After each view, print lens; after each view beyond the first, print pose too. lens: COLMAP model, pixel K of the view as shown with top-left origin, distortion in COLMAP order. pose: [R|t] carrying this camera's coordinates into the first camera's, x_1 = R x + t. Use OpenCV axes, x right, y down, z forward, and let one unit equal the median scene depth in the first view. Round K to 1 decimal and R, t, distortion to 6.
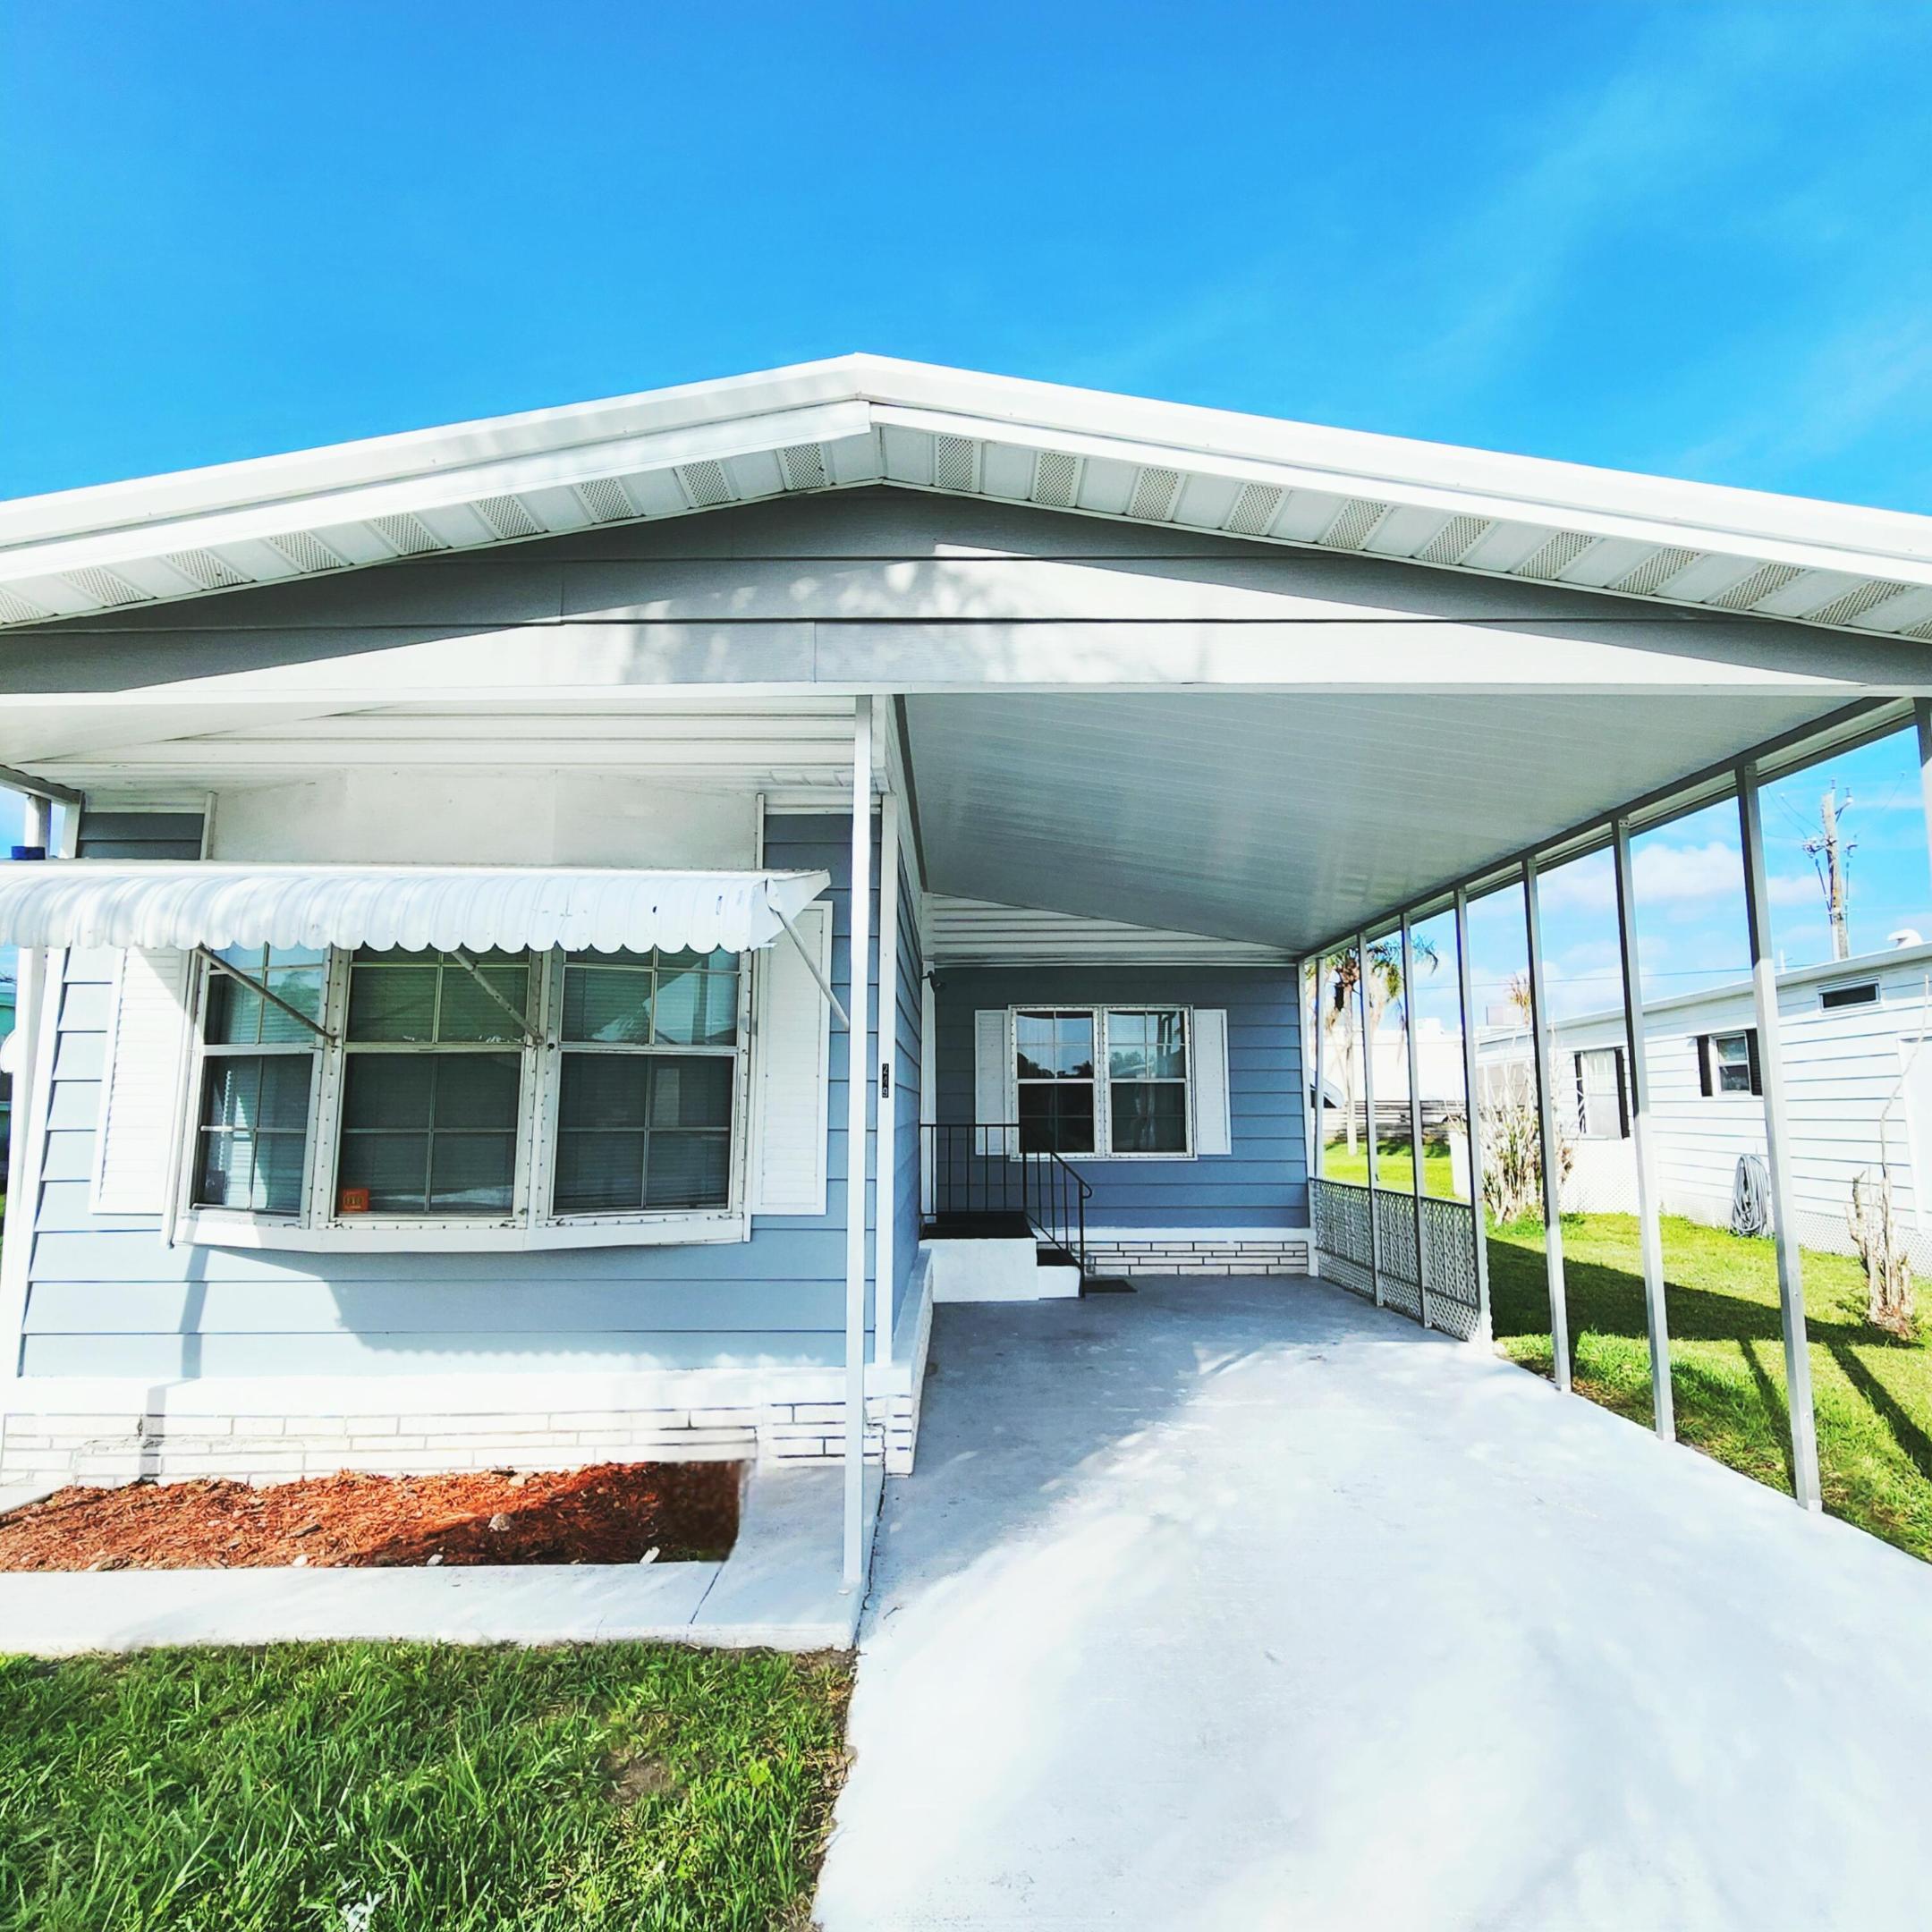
lens RADIAL K [[1082.0, 0, 963.9], [0, 1082.0, 980.3], [0, 0, 1]] dist [0.005415, -0.003058]
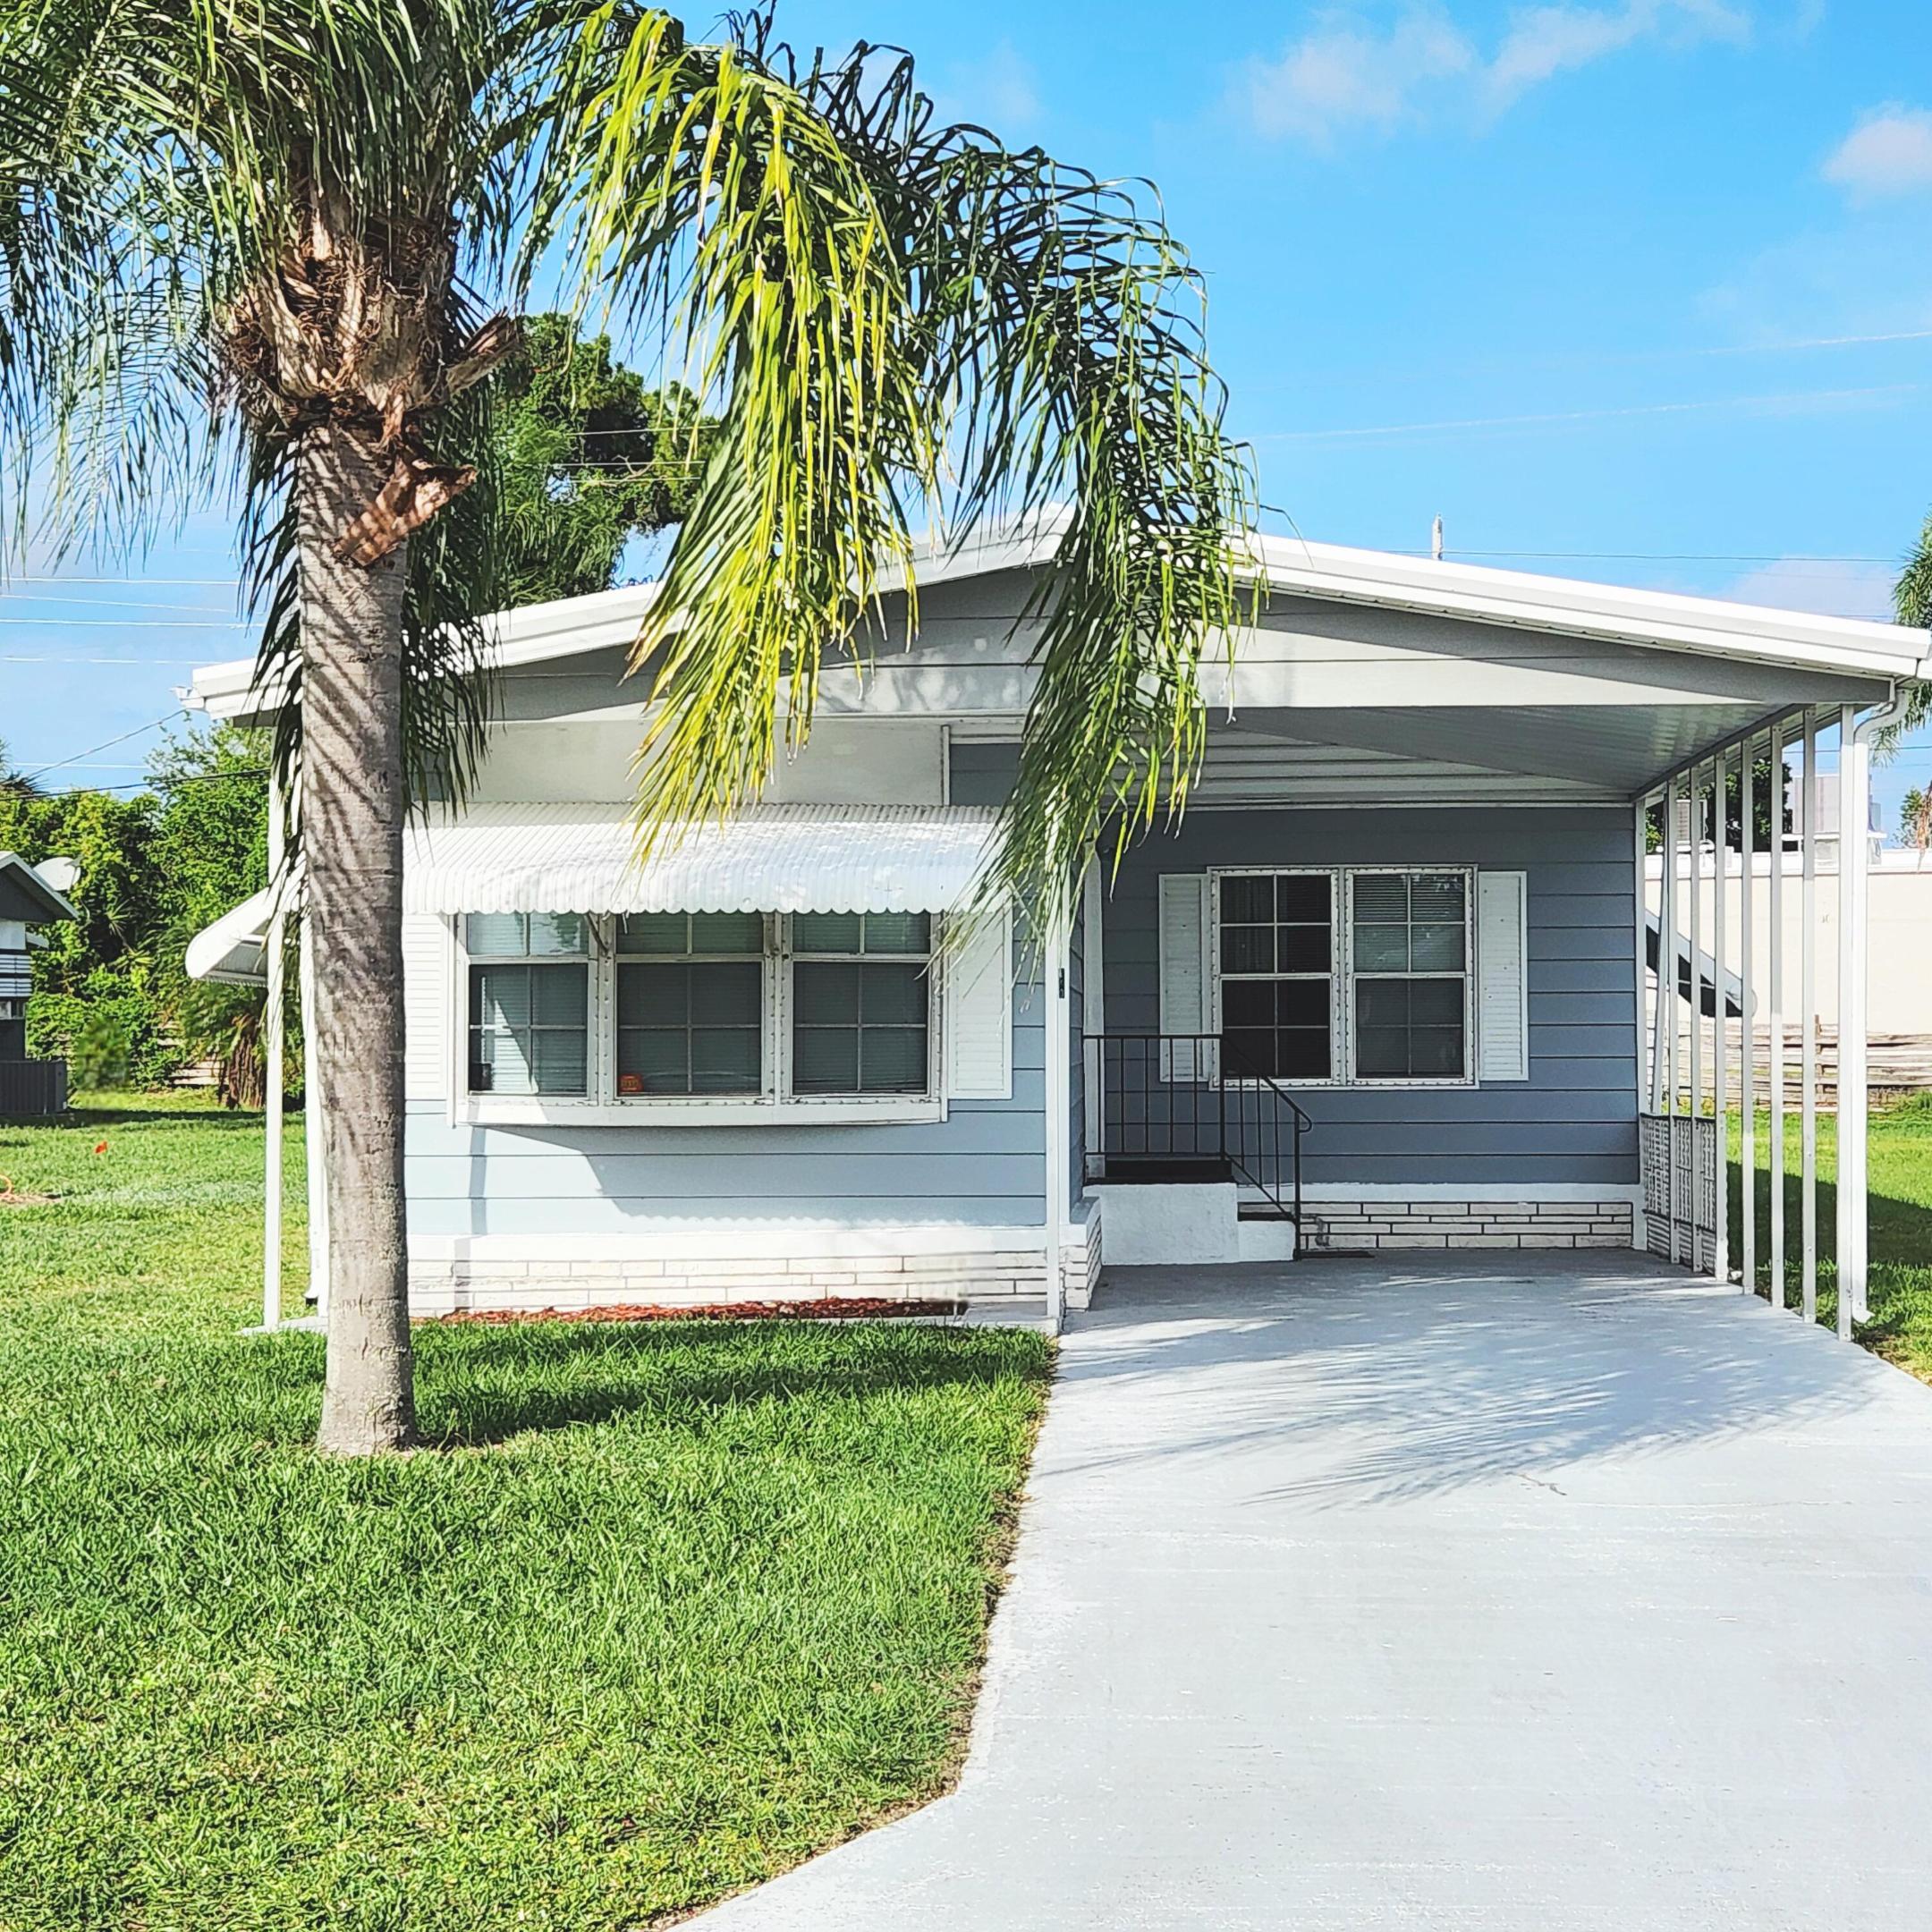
lens RADIAL K [[3180.4, 0, 983.7], [0, 3180.4, 977.7], [0, 0, 1]] dist [0.059225, 0.000000]
pose [[0.998117, -0.004588, -0.061169, 0.029746], [0.010531, 0.995209, 0.097200, -0.141590], [0.060430, -0.097662, 0.993383, -1.378525]]
